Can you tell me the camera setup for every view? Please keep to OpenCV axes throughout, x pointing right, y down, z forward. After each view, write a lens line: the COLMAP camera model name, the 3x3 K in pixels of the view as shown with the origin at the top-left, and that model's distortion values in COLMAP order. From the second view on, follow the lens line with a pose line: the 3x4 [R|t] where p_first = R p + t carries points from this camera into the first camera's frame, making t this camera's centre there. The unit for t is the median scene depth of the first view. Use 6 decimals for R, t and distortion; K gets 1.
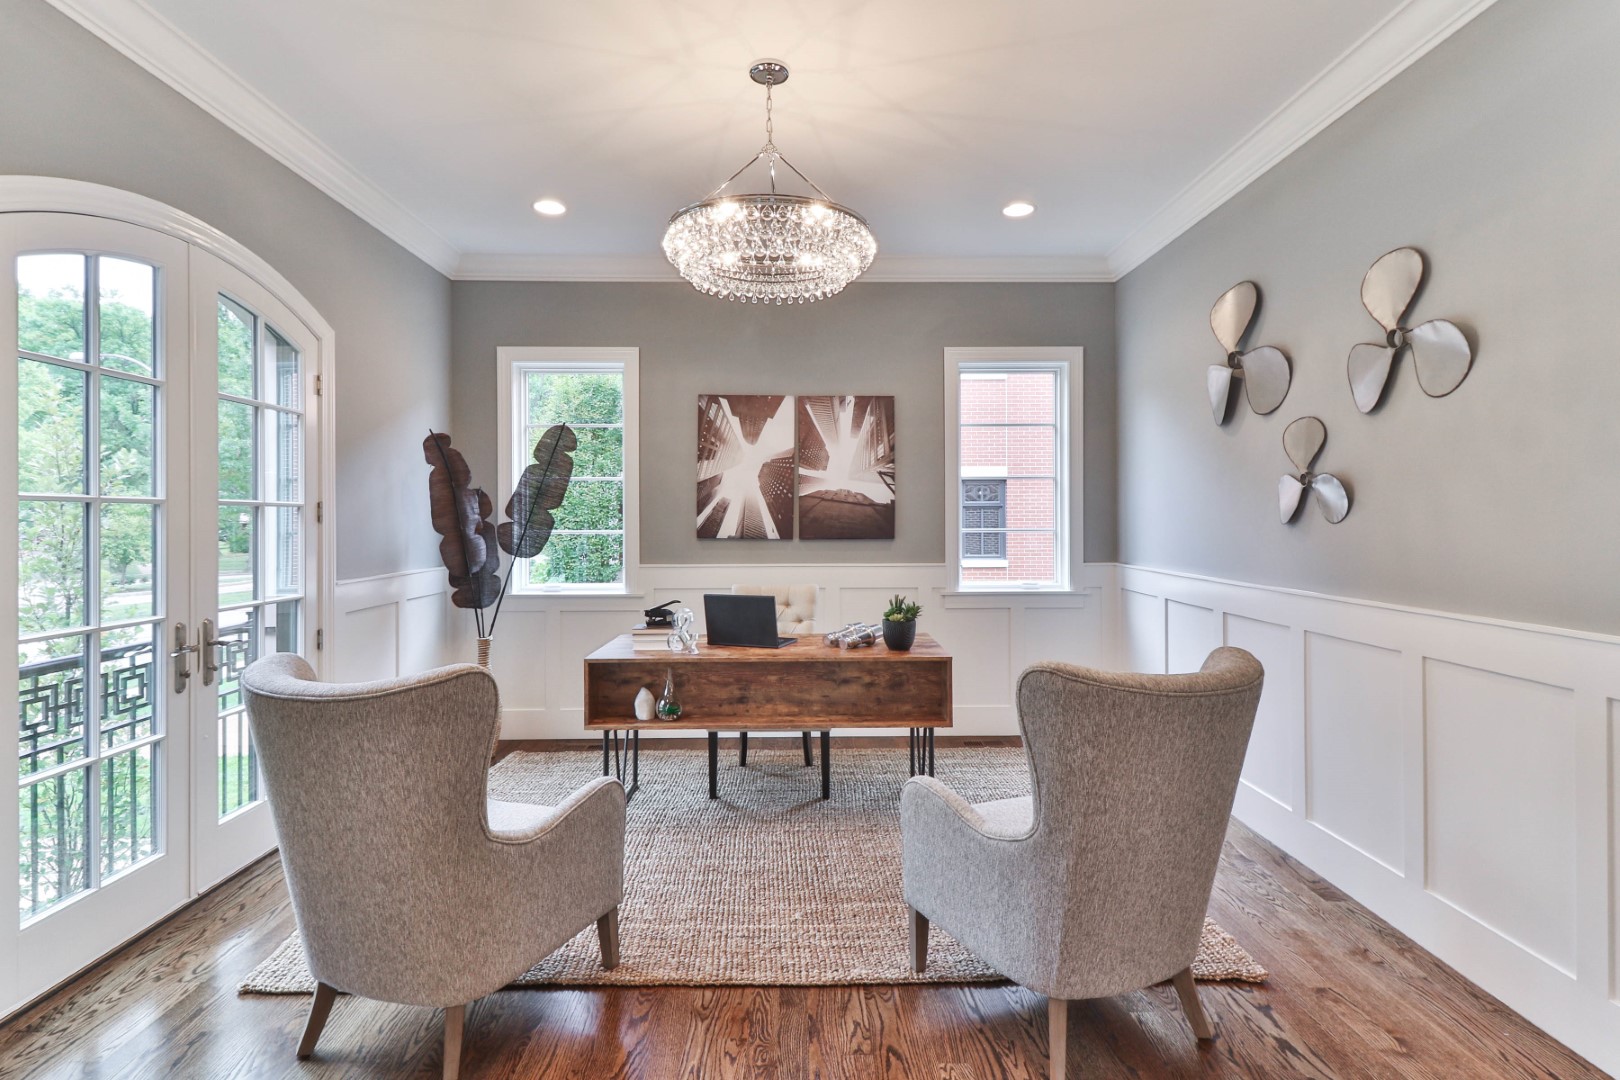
lens RADIAL K [[844.1, 0, 840.5], [0, 844.1, 517.5], [0, 0, 1]] dist [0.017172, -0.009267]
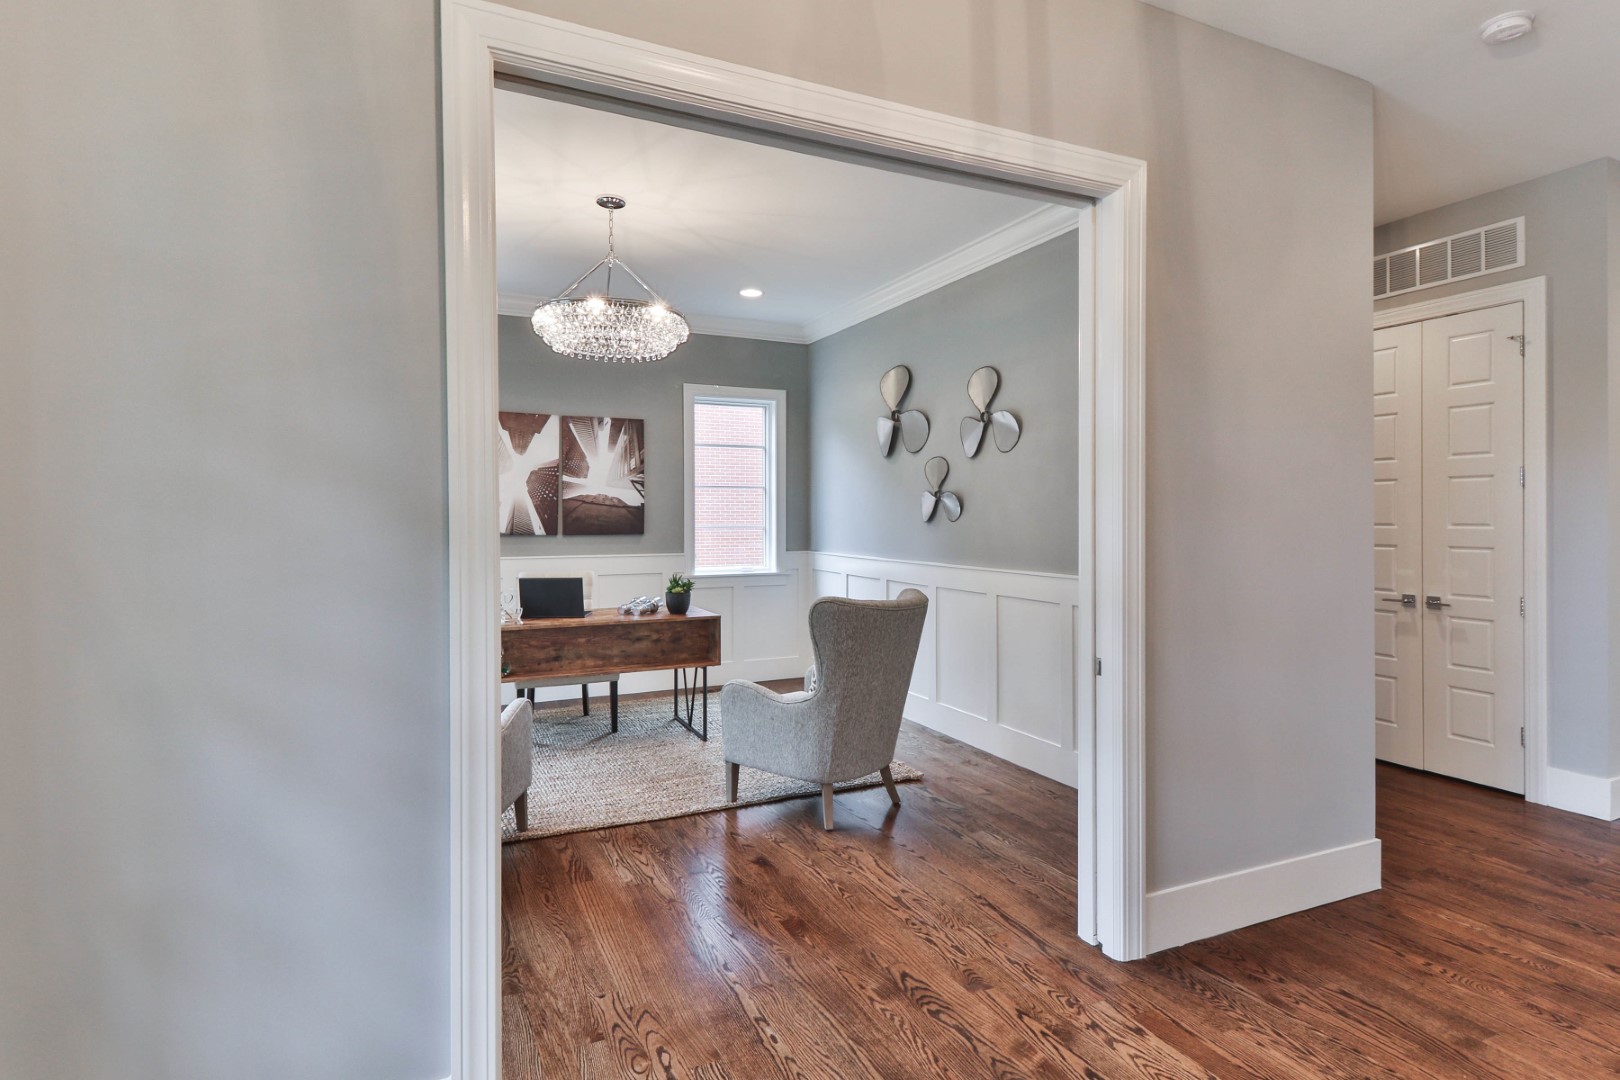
lens RADIAL K [[844.1, 0, 839.8], [0, 844.1, 523.4], [0, 0, 1]] dist [0.017172, -0.009267]
pose [[0.912501, -0.000647, 0.409074, -0.281755], [-0.002329, 0.999974, 0.006775, -0.000108], [-0.409067, -0.007135, 0.912476, -0.399117]]
